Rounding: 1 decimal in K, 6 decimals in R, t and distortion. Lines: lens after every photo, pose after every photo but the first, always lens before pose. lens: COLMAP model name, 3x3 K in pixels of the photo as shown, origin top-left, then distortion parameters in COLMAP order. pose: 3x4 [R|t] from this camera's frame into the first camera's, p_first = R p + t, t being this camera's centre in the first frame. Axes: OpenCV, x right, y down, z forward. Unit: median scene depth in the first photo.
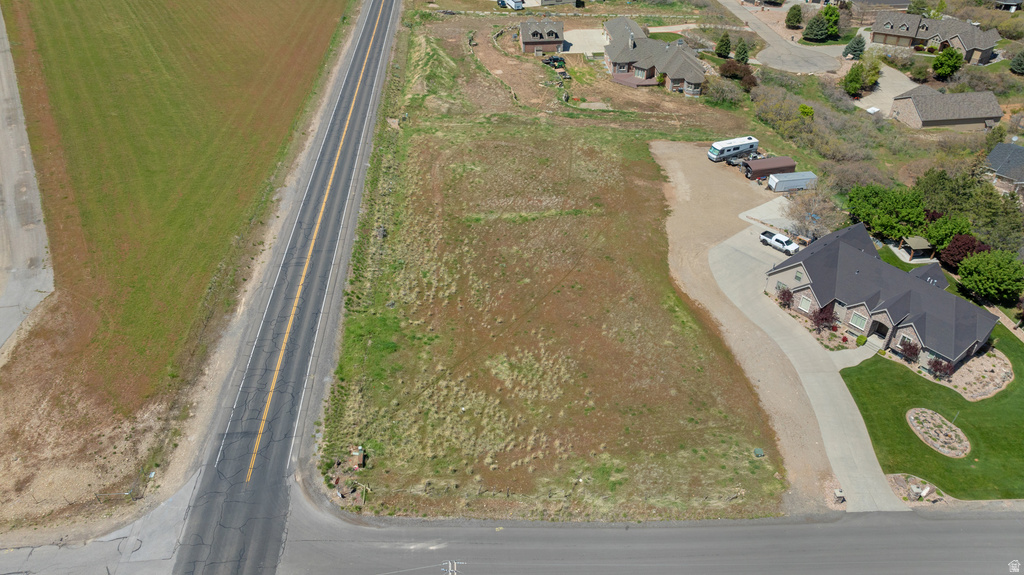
lens RADIAL K [[721.5, 0, 513.8], [0, 721.5, 284.9], [0, 0, 1]] dist [-0.036466, 0.038304]
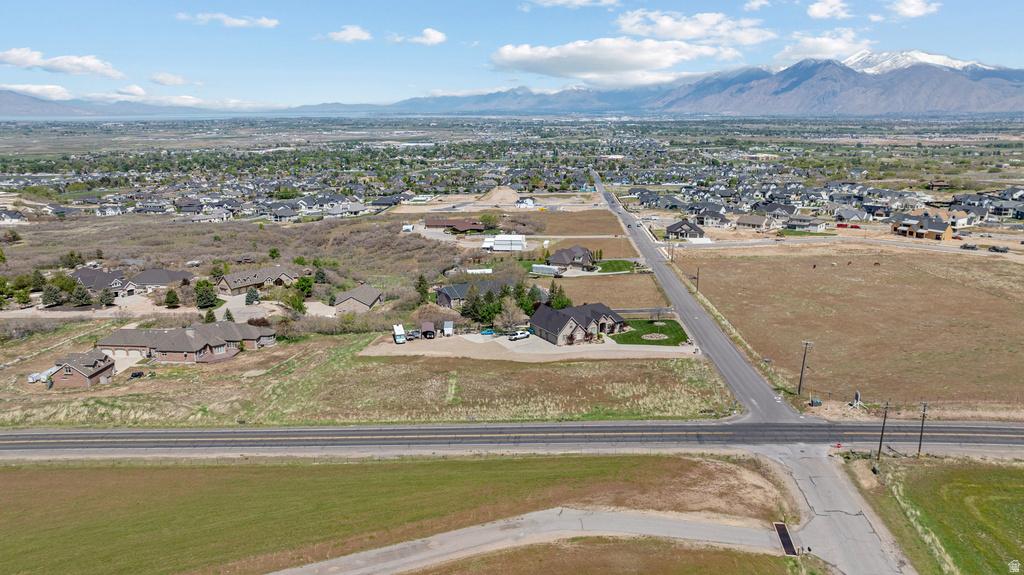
lens RADIAL K [[719.6, 0, 514.0], [0, 719.6, 283.6], [0, 0, 1]] dist [-0.018530, 0.005014]
pose [[0.159998, -0.230794, 0.959758, -1.505194], [0.597719, 0.796424, 0.091873, -0.379114], [-0.785578, 0.558966, 0.265376, 0.514957]]
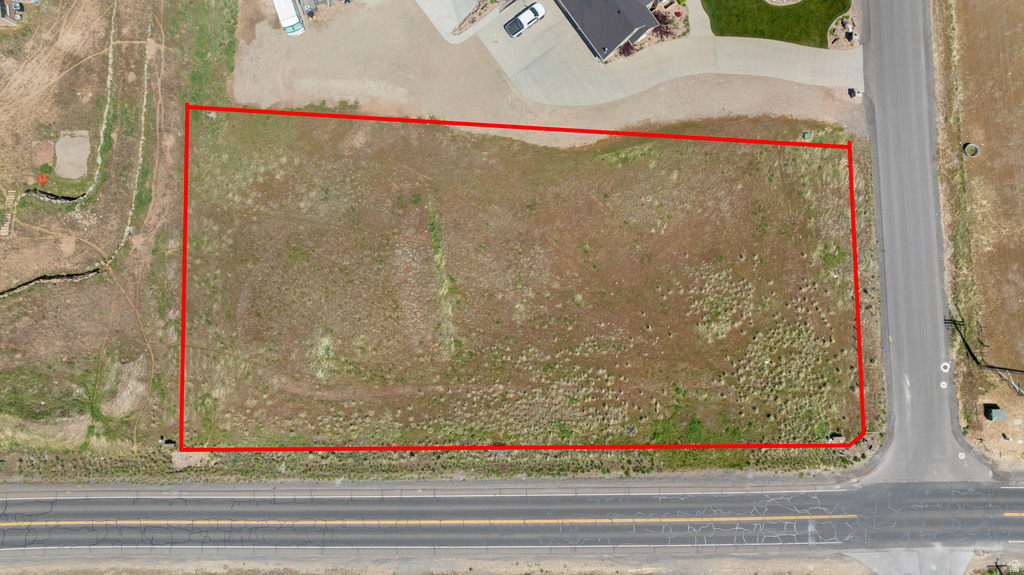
lens RADIAL K [[721.5, 0, 513.8], [0, 721.5, 284.9], [0, 0, 1]] dist [-0.036466, 0.038304]
pose [[0.057605, -0.998321, 0.006075, 0.024833], [0.608138, 0.039916, 0.792828, -0.888391], [-0.791739, -0.041977, 0.609416, 0.486690]]
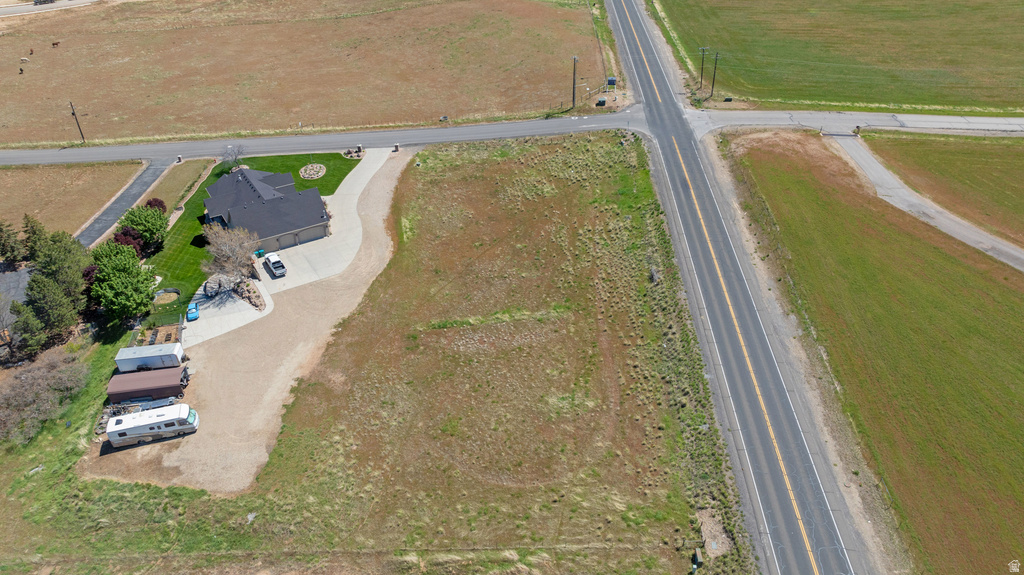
lens RADIAL K [[721.5, 0, 513.8], [0, 721.5, 284.9], [0, 0, 1]] dist [-0.036466, 0.038304]
pose [[-0.992692, -0.058006, 0.105822, -0.106536], [0.080910, 0.330698, 0.940262, -1.147292], [-0.089536, 0.941952, -0.323587, 1.508961]]
